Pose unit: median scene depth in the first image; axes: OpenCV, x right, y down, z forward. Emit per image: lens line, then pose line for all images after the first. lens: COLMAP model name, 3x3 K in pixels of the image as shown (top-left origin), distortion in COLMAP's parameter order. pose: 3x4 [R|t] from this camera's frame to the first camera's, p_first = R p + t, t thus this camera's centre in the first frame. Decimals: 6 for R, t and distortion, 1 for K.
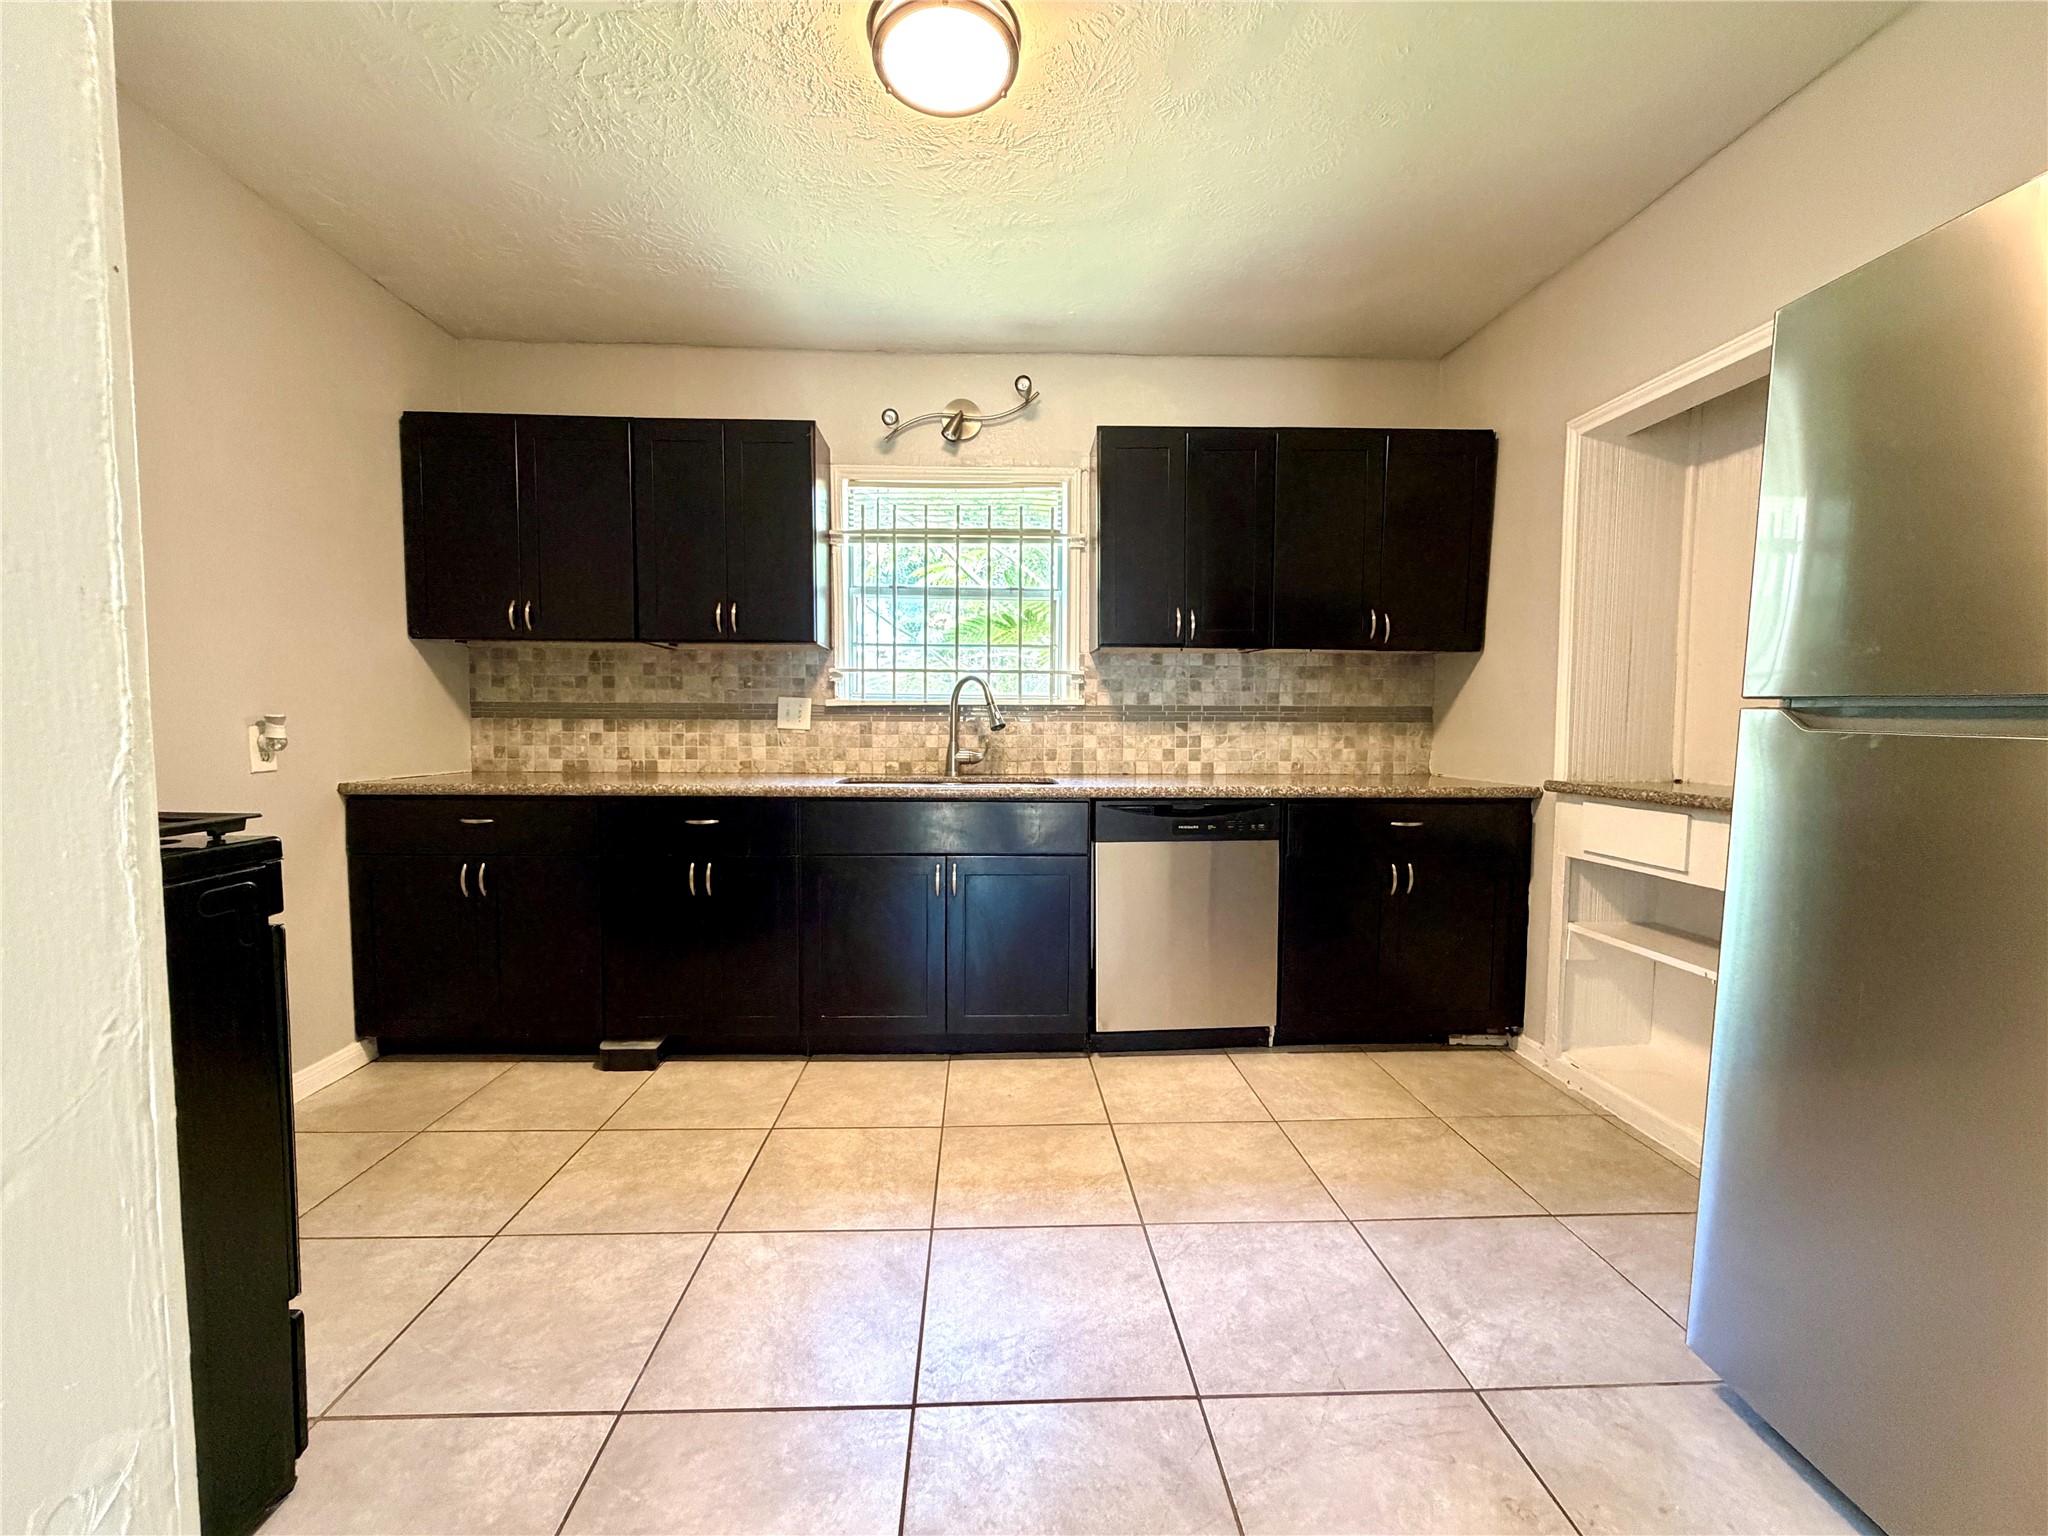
lens RADIAL K [[816.5, 0, 1017.3], [0, 816.5, 770.4], [0, 0, 1]] dist [-0.001359, 0.000075]
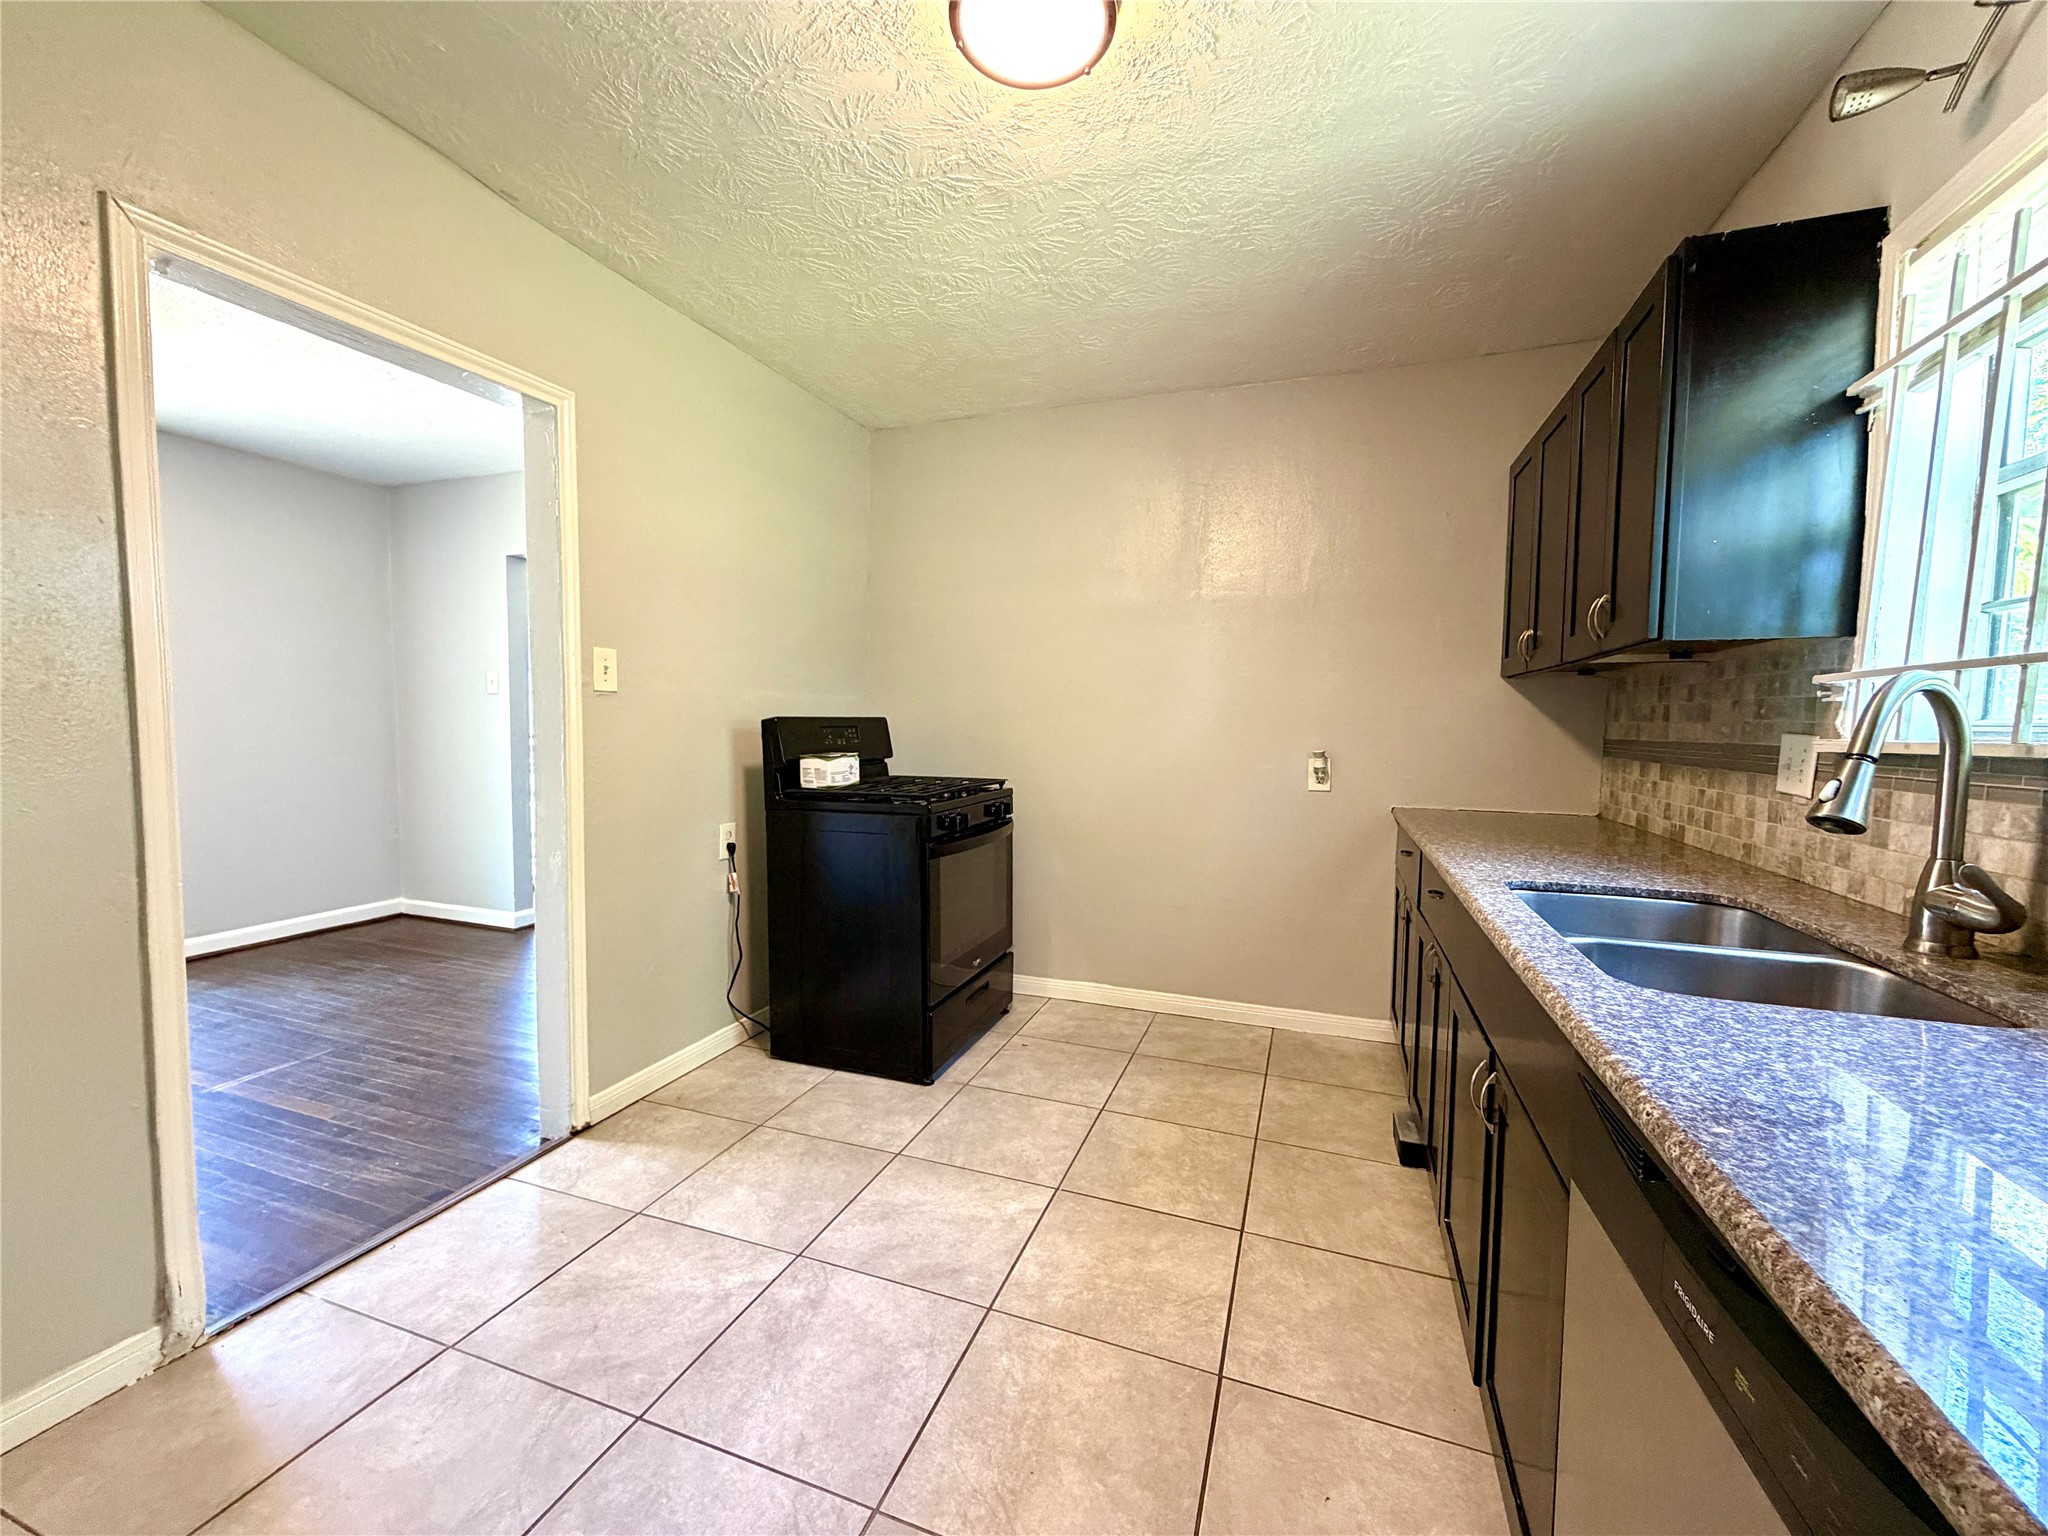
lens RADIAL K [[816.5, 0, 1017.3], [0, 816.5, 770.4], [0, 0, 1]] dist [-0.001359, 0.000075]
pose [[-0.383367, 0.043246, -0.922583, 0.505512], [-0.064325, 0.995227, 0.073381, -0.090976], [0.921353, 0.087477, -0.378756, 0.923478]]
